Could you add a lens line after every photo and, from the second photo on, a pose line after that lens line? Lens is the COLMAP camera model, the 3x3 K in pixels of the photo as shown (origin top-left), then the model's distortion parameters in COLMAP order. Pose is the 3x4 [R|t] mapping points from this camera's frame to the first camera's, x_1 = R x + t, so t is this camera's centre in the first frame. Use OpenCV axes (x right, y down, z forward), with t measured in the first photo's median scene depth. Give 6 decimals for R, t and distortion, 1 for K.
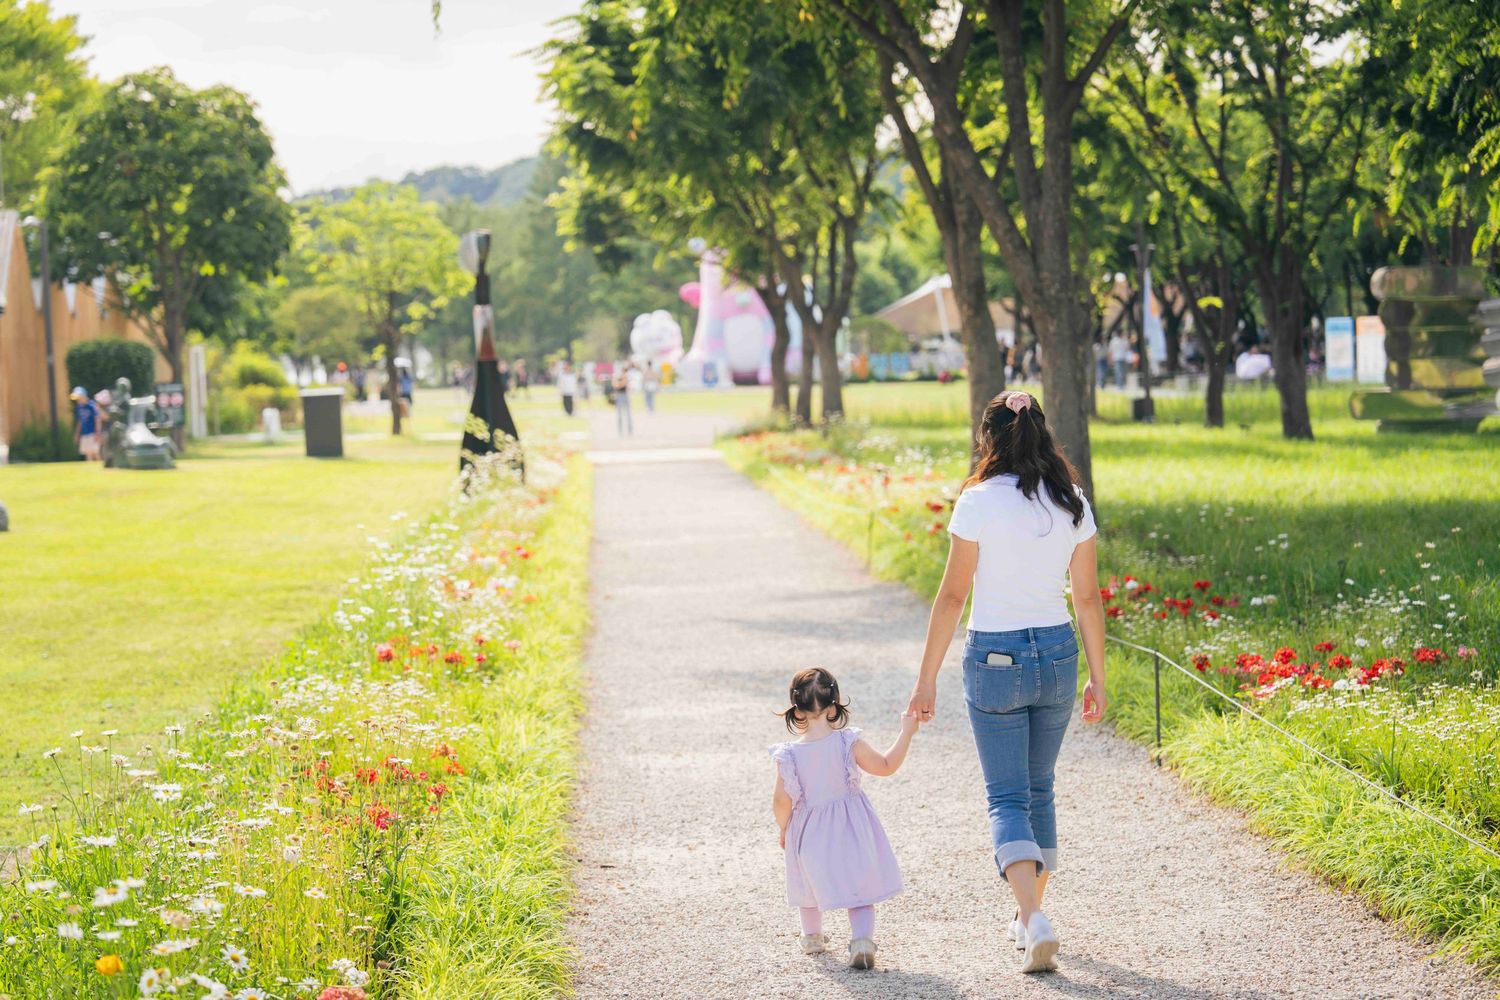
lens RADIAL K [[2933.4, 0, 752.2], [0, 2933.4, 500.6], [0, 0, 1]] dist [0.046963, 0.000000]
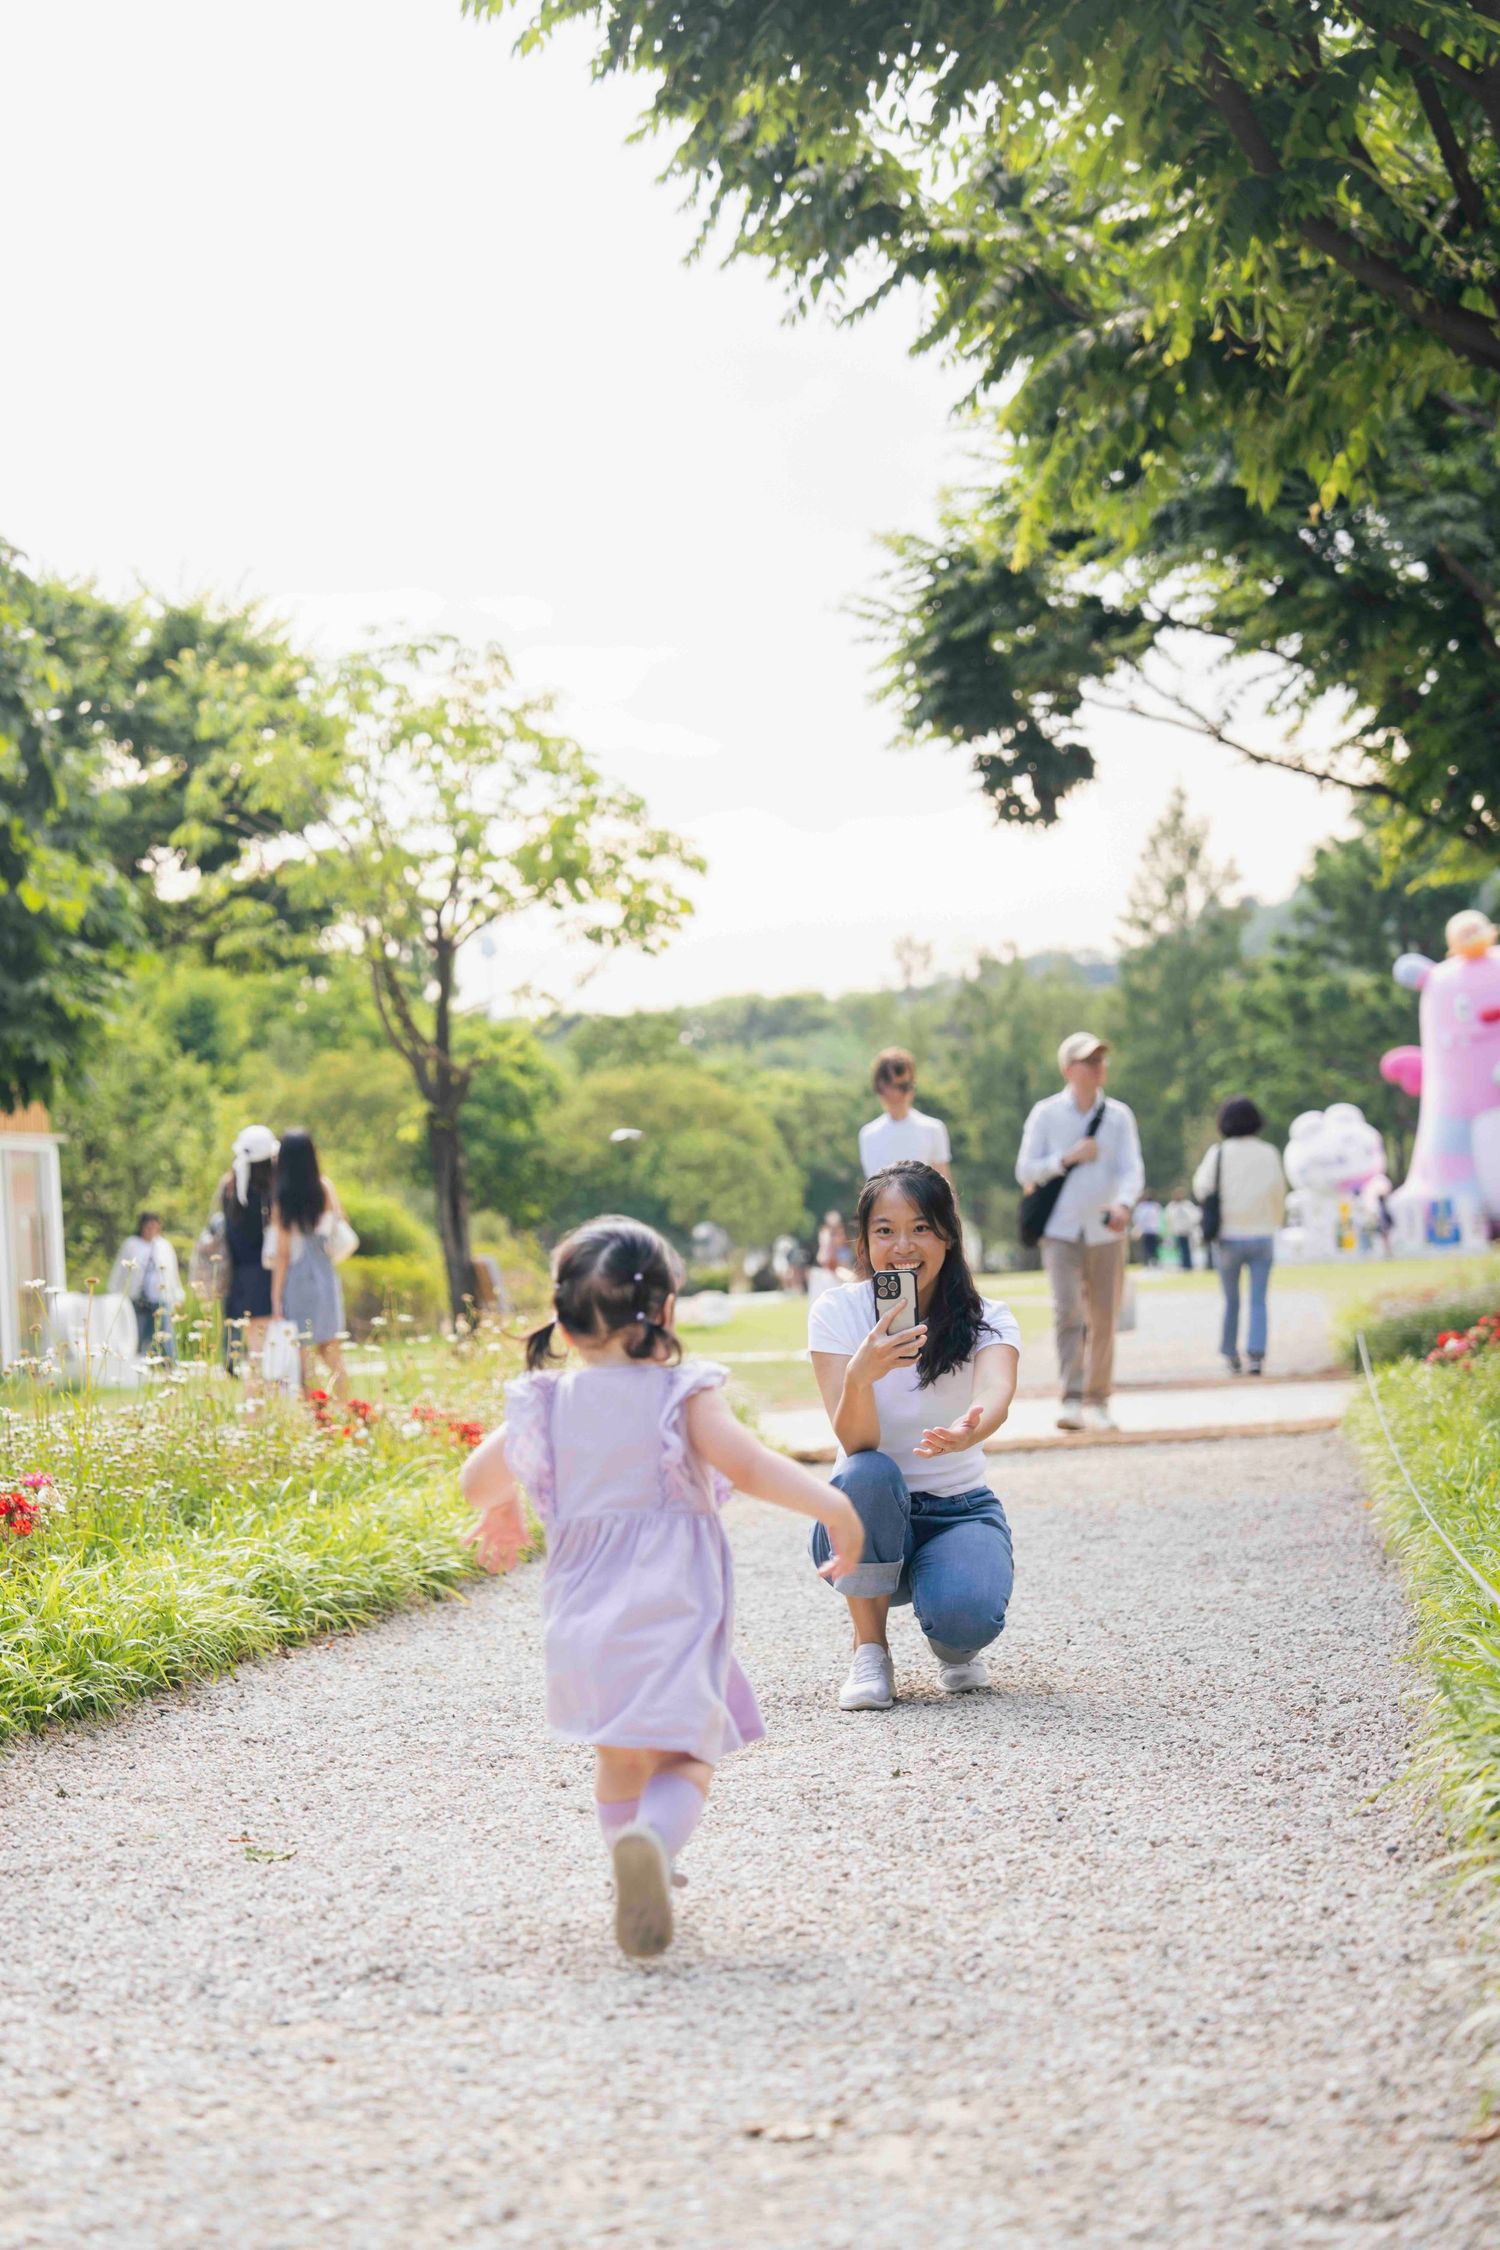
lens RADIAL K [[4400.1, 0, 693.0], [0, 4400.1, 1064.8], [0, 0, 1]] dist [0.046963, 0.000000]
pose [[0.981553, -0.033187, -0.188286, 0.004074], [0.015982, 0.995615, -0.092173, -0.011954], [0.190520, 0.087463, 0.977779, 0.669071]]
